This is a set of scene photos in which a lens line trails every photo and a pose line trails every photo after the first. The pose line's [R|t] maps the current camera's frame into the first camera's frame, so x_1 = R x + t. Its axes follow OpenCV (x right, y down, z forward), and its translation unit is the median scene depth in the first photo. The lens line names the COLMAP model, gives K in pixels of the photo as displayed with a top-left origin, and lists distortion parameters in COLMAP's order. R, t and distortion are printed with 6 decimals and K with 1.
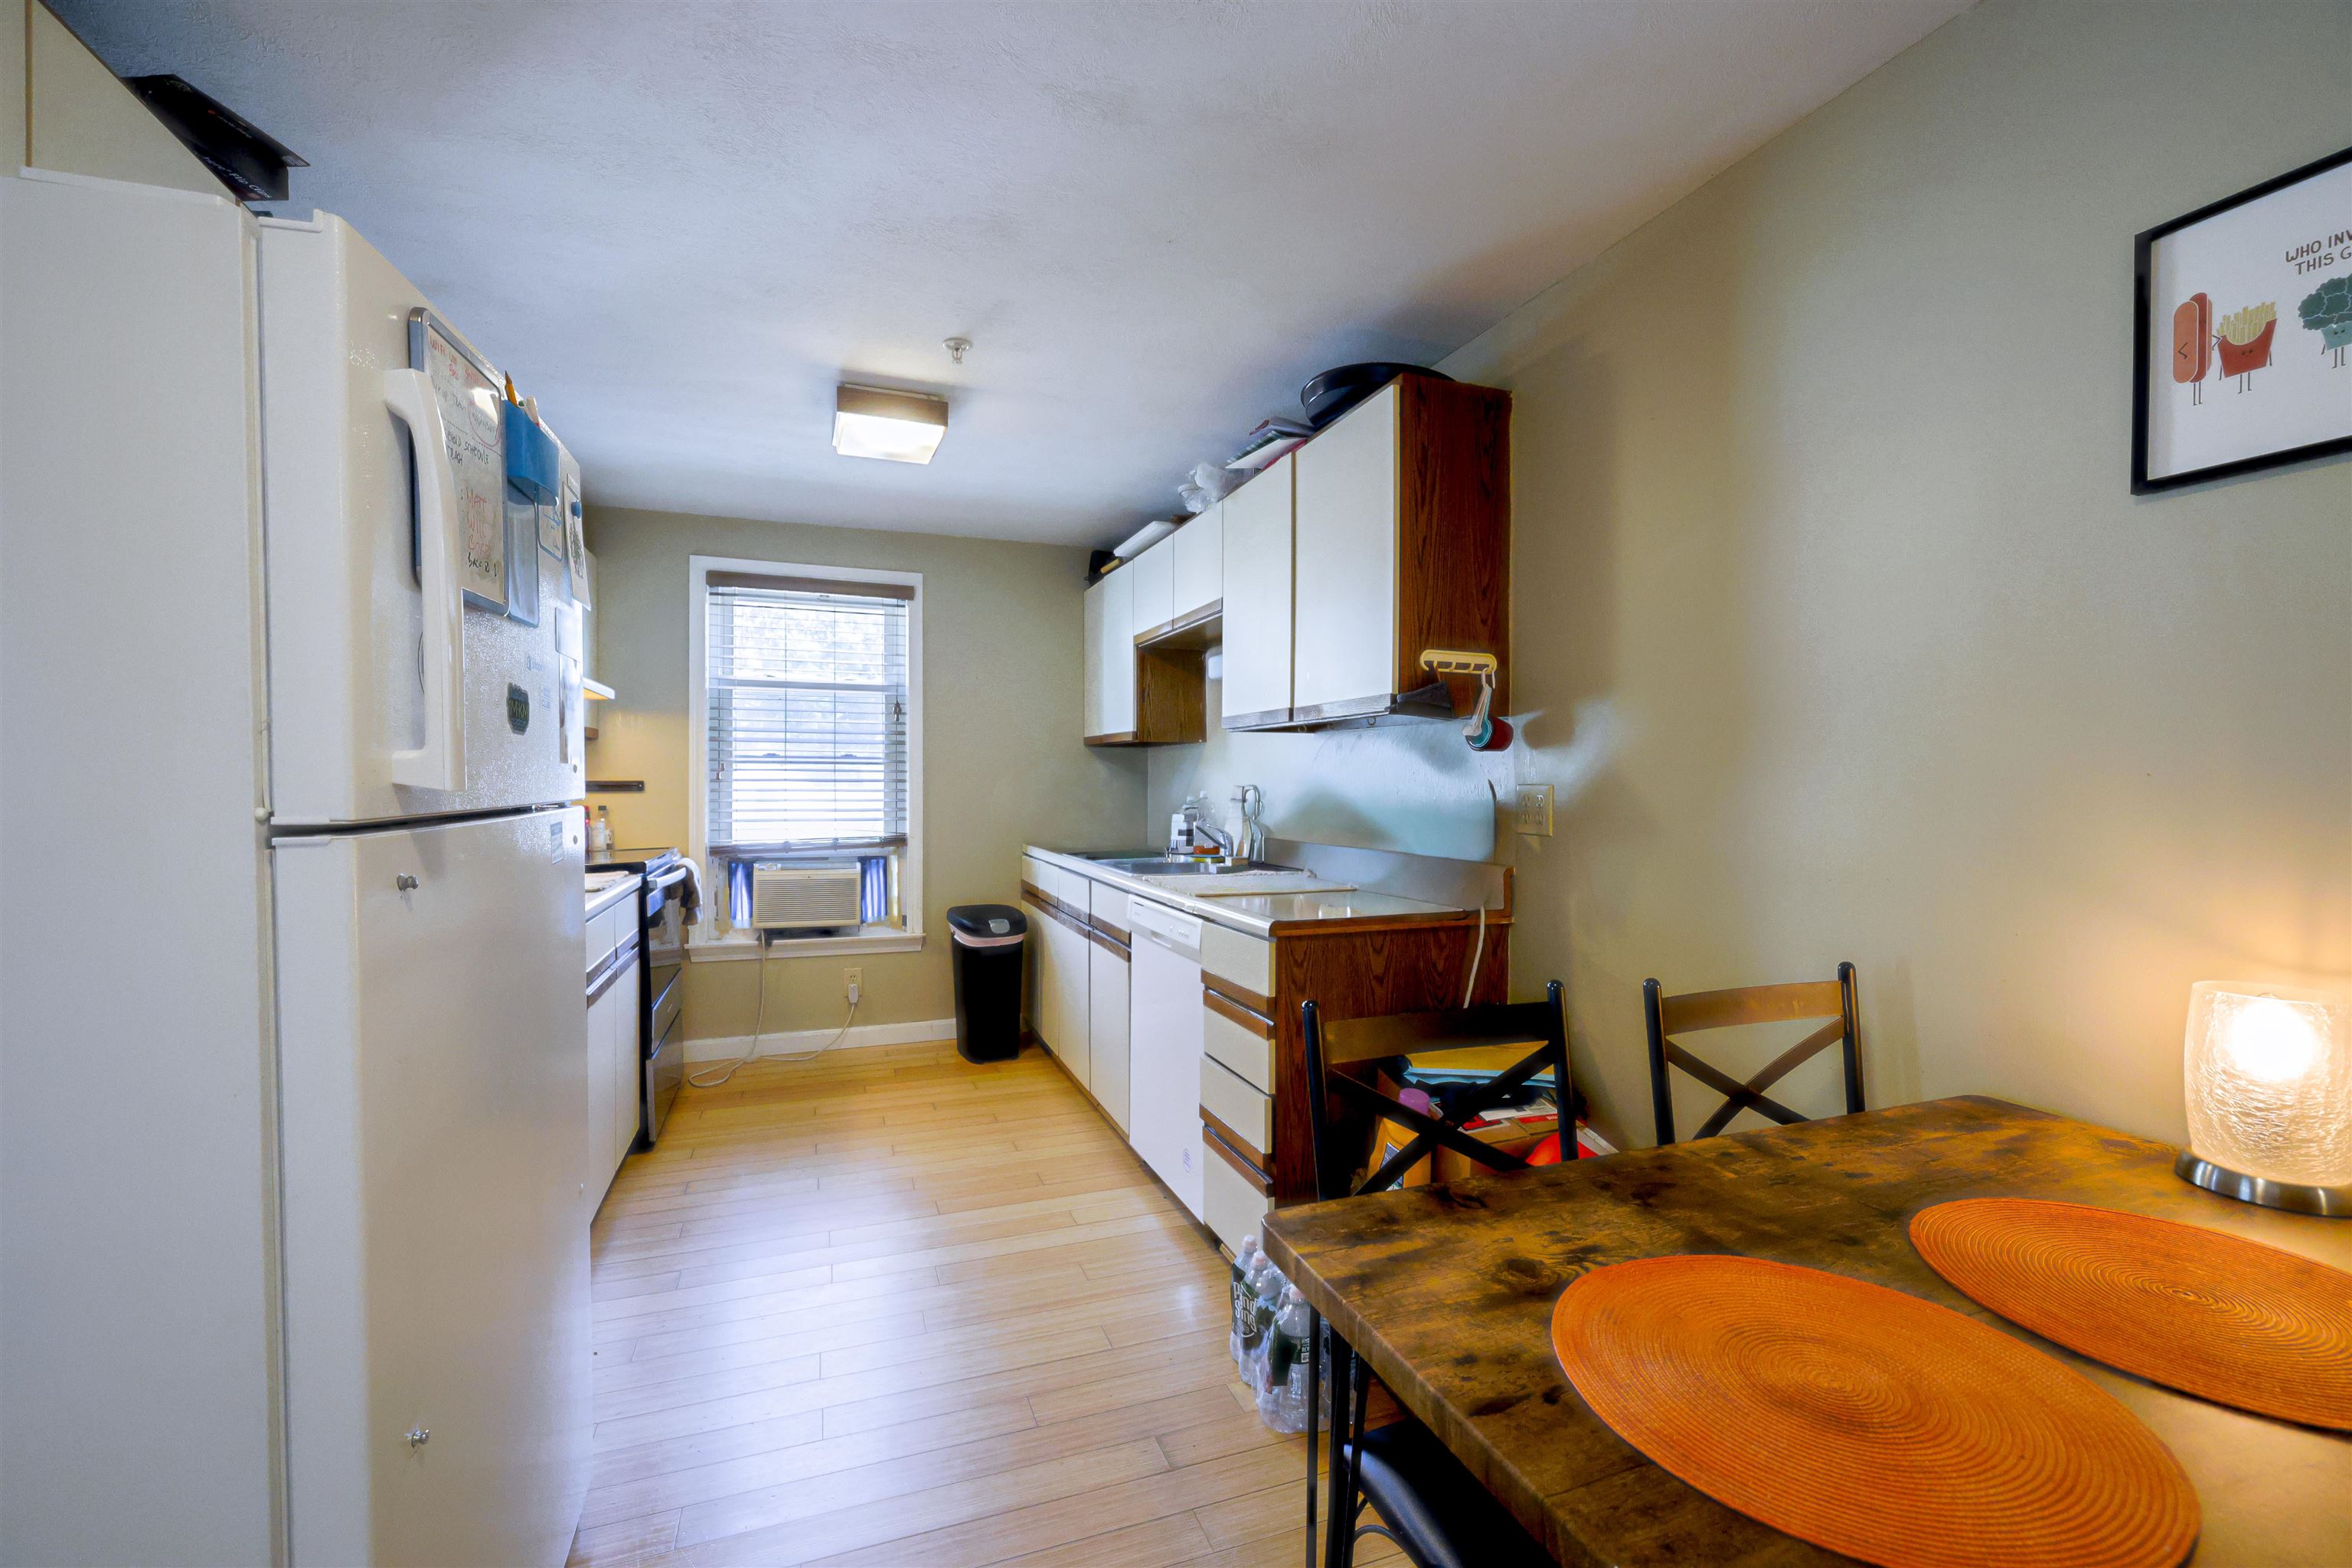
lens RADIAL K [[983.9, 0, 1180.5], [0, 983.9, 798.6], [0, 0, 1]] dist [0.002215, -0.000031]
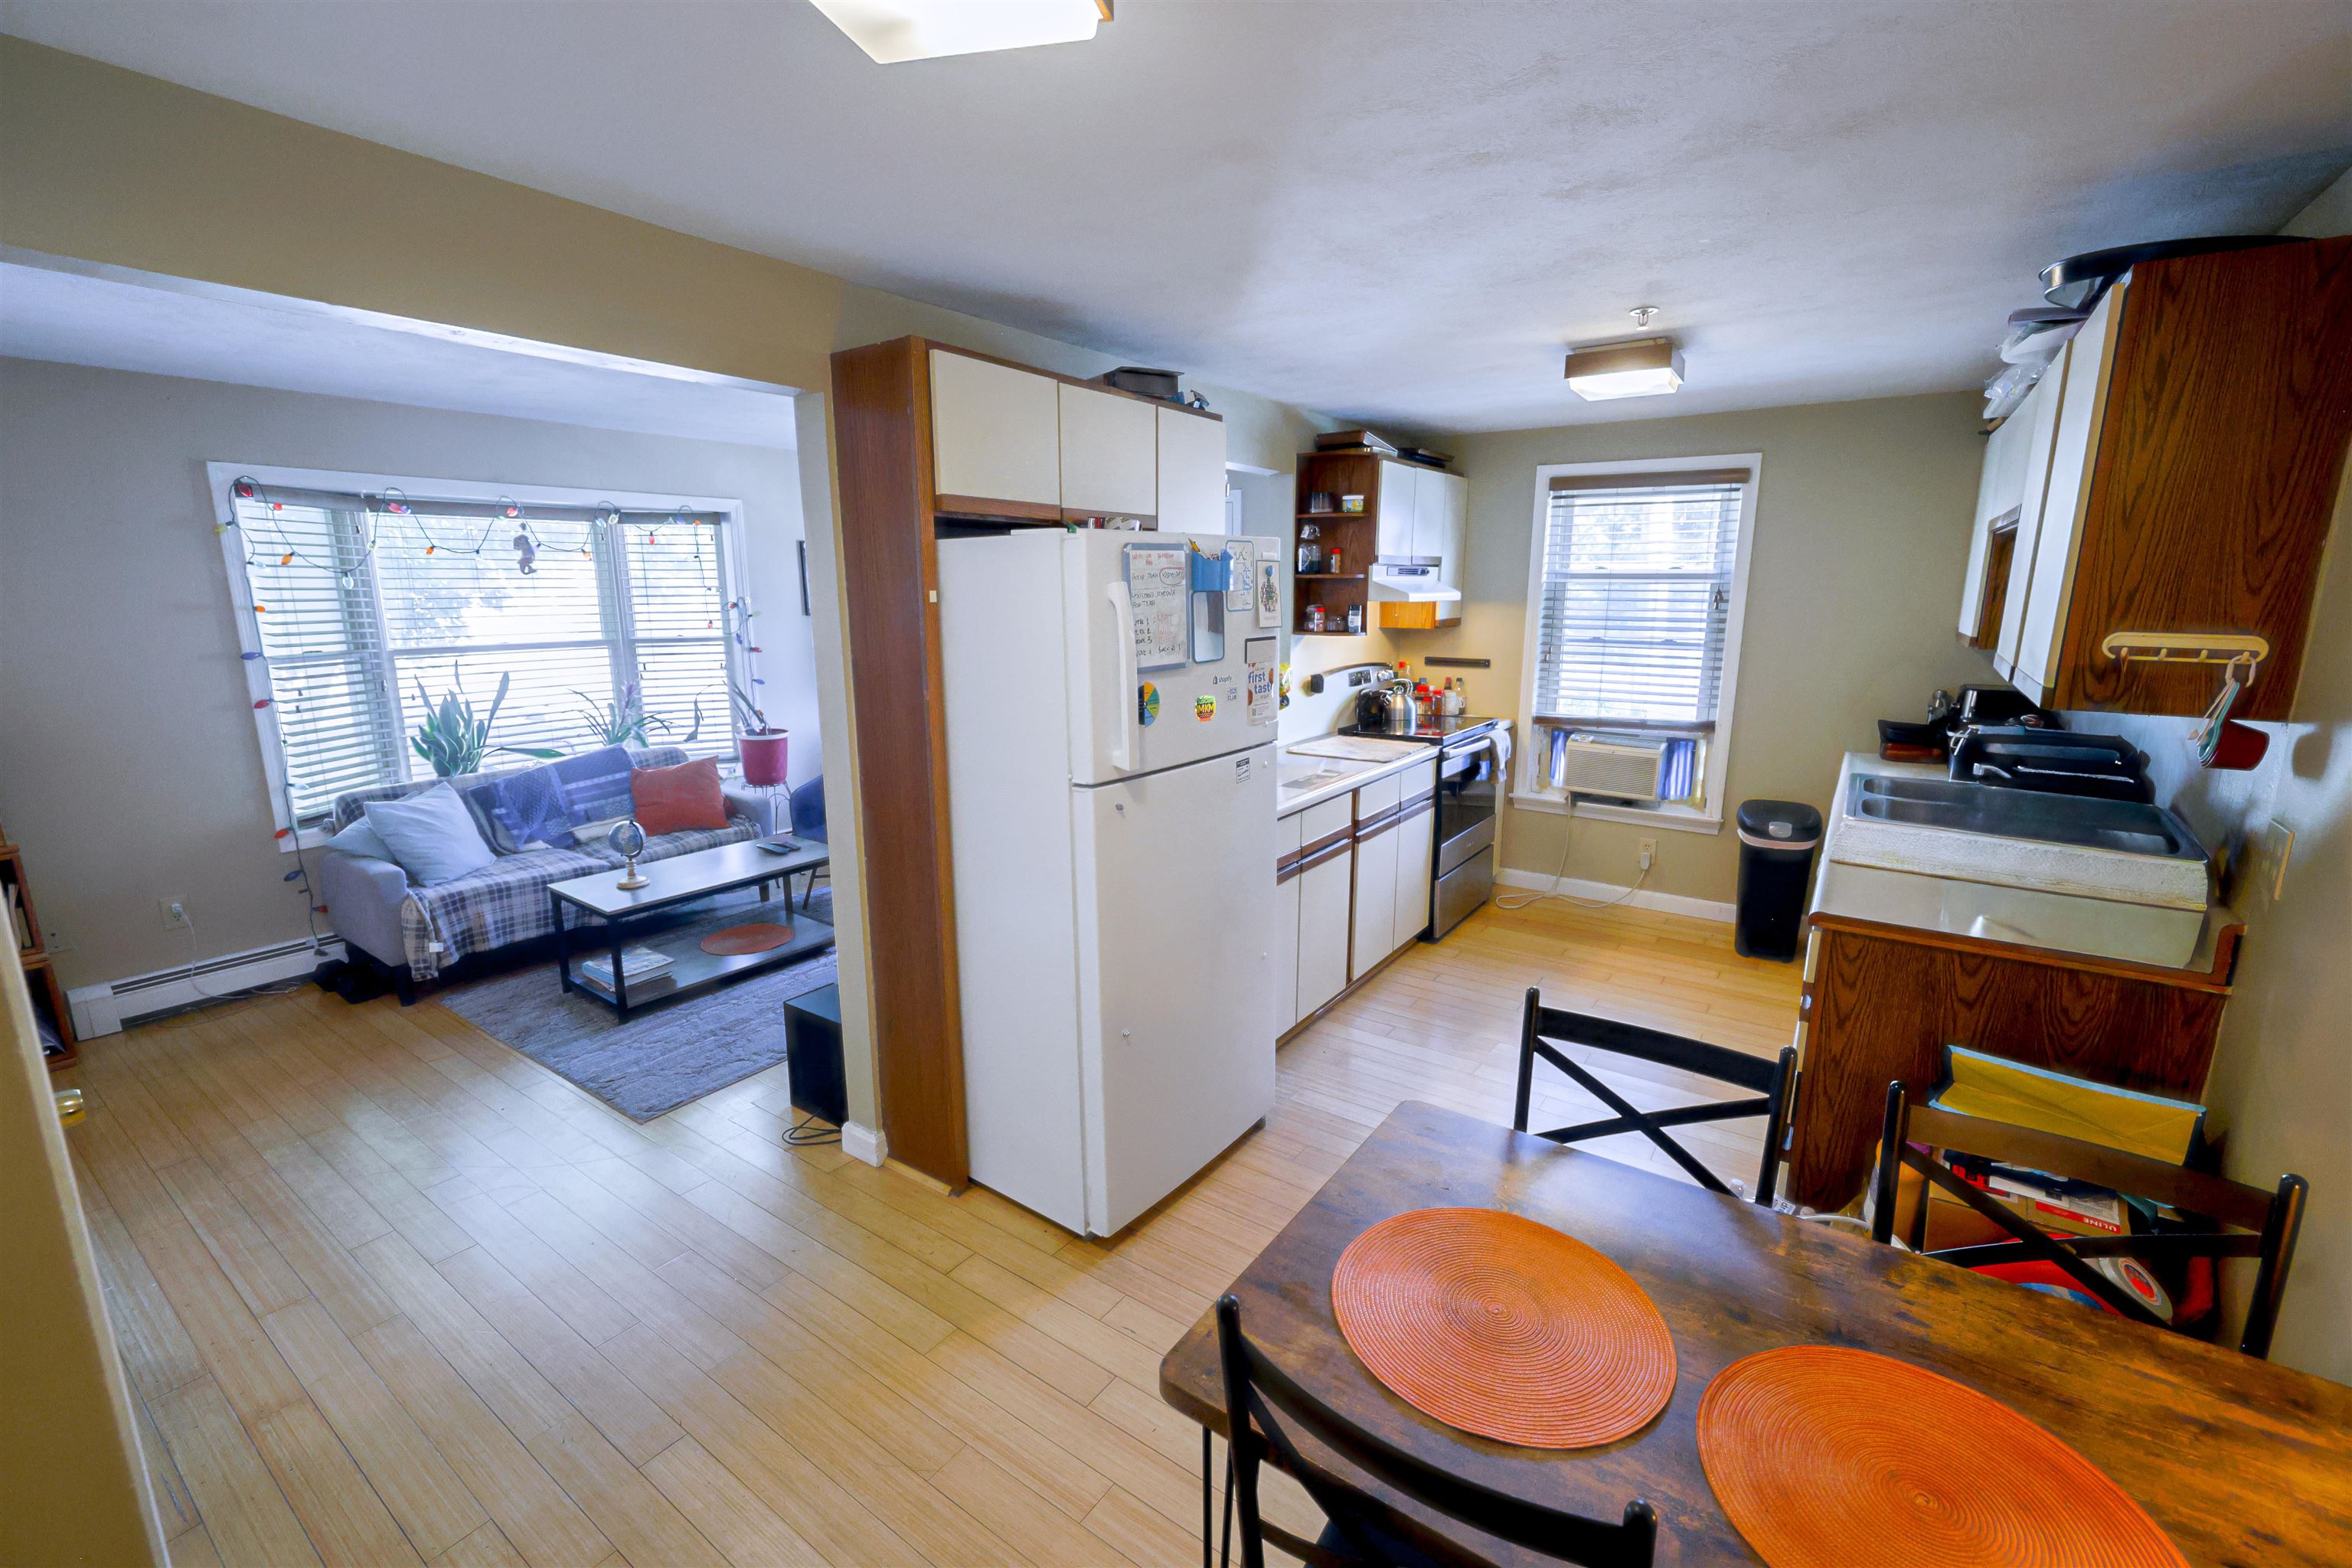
lens RADIAL K [[987.2, 0, 1176.0], [0, 987.2, 784.0], [0, 0, 1]] dist [-0.000998, -0.000260]
pose [[0.563747, 0.164271, -0.809447, 0.264708], [-0.014069, 0.981790, 0.189447, -0.093095], [0.825828, -0.095412, 0.555792, -0.040481]]
